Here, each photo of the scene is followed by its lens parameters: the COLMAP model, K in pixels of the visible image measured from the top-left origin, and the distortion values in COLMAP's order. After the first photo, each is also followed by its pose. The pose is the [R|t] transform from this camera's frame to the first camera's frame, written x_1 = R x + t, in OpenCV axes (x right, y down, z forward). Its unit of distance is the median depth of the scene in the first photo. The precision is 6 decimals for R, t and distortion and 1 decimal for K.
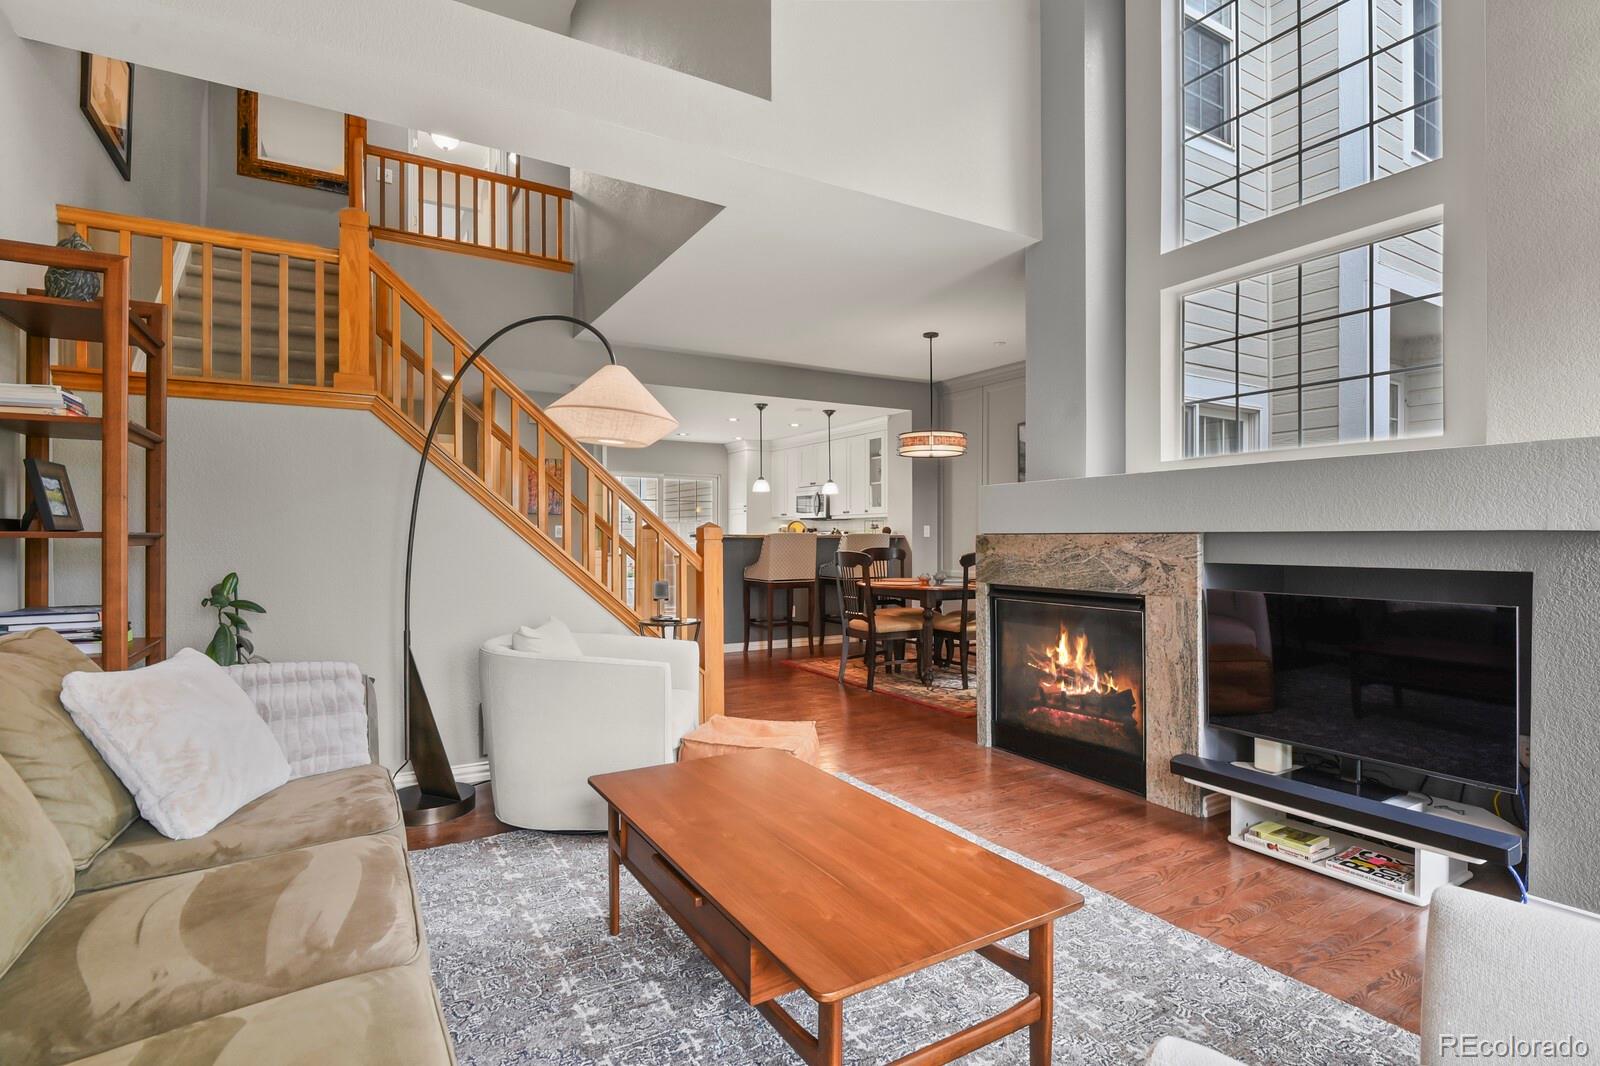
lens RADIAL K [[776.5, 0, 810.7], [0, 776.5, 535.1], [0, 0, 1]] dist [-0.002263, -0.006329]
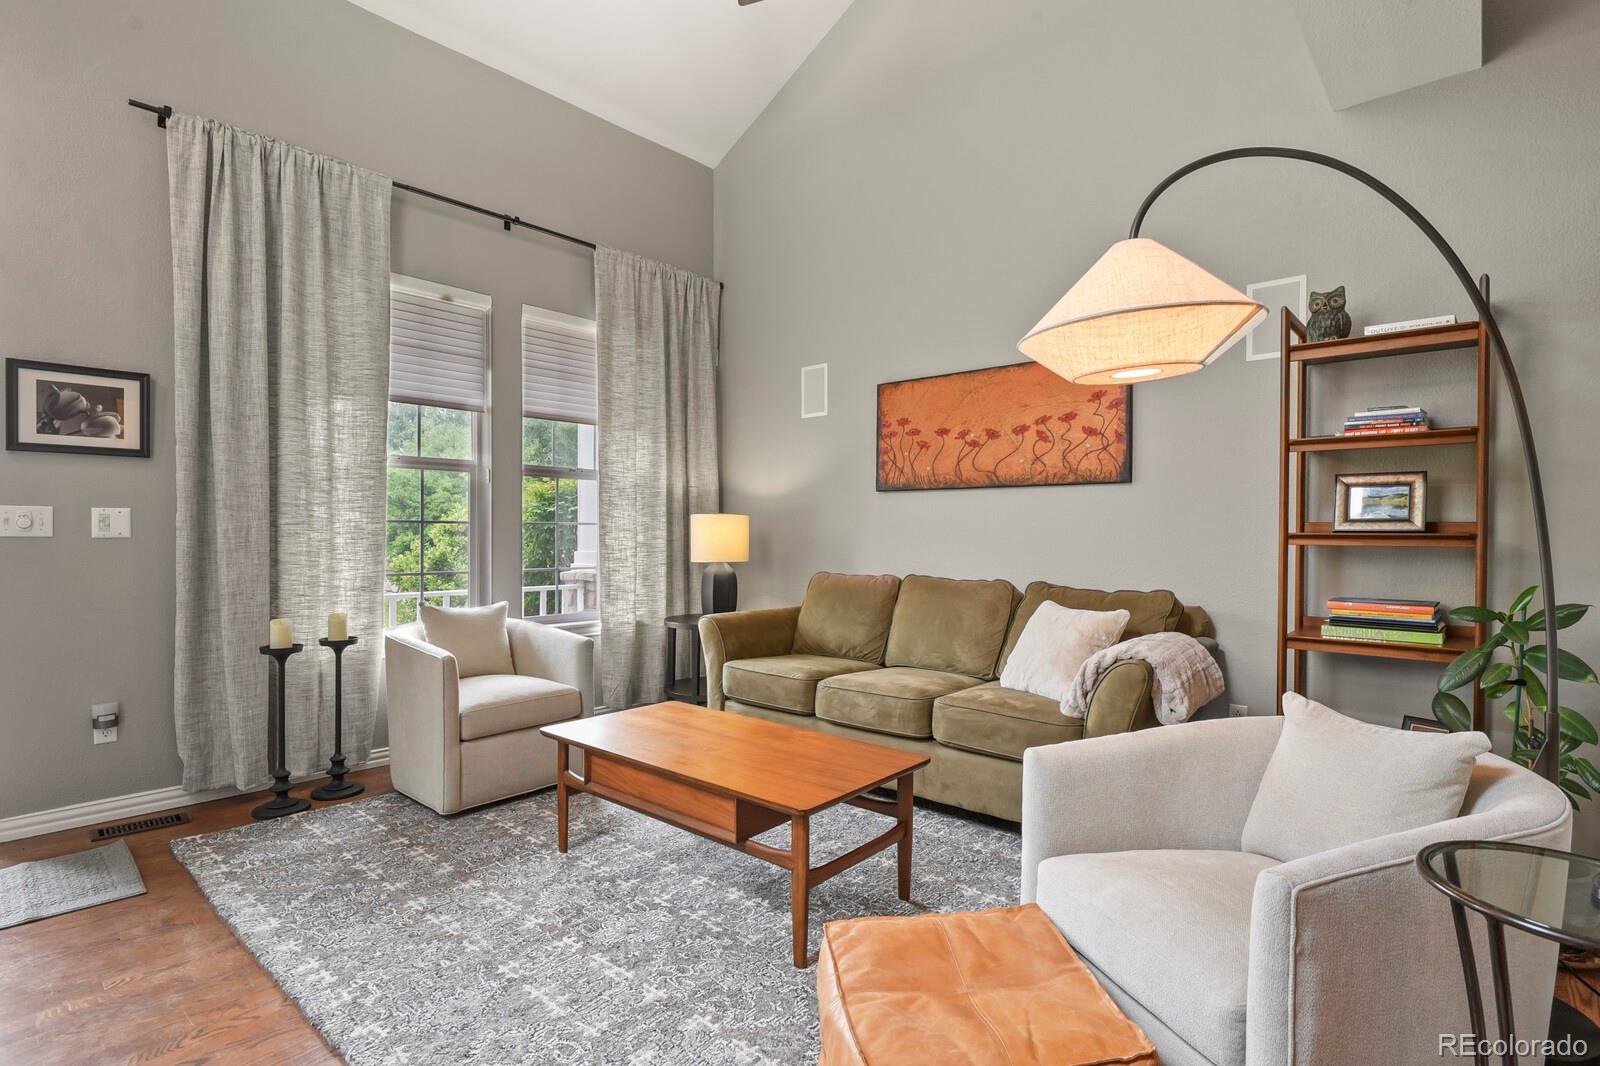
lens RADIAL K [[776.5, 0, 802.1], [0, 776.5, 539.3], [0, 0, 1]] dist [-0.002263, -0.006329]
pose [[-0.955518, -0.003569, -0.294912, 0.054033], [-0.007173, 0.999912, 0.011138, -0.001006], [0.294847, 0.012757, -0.955459, 0.520874]]
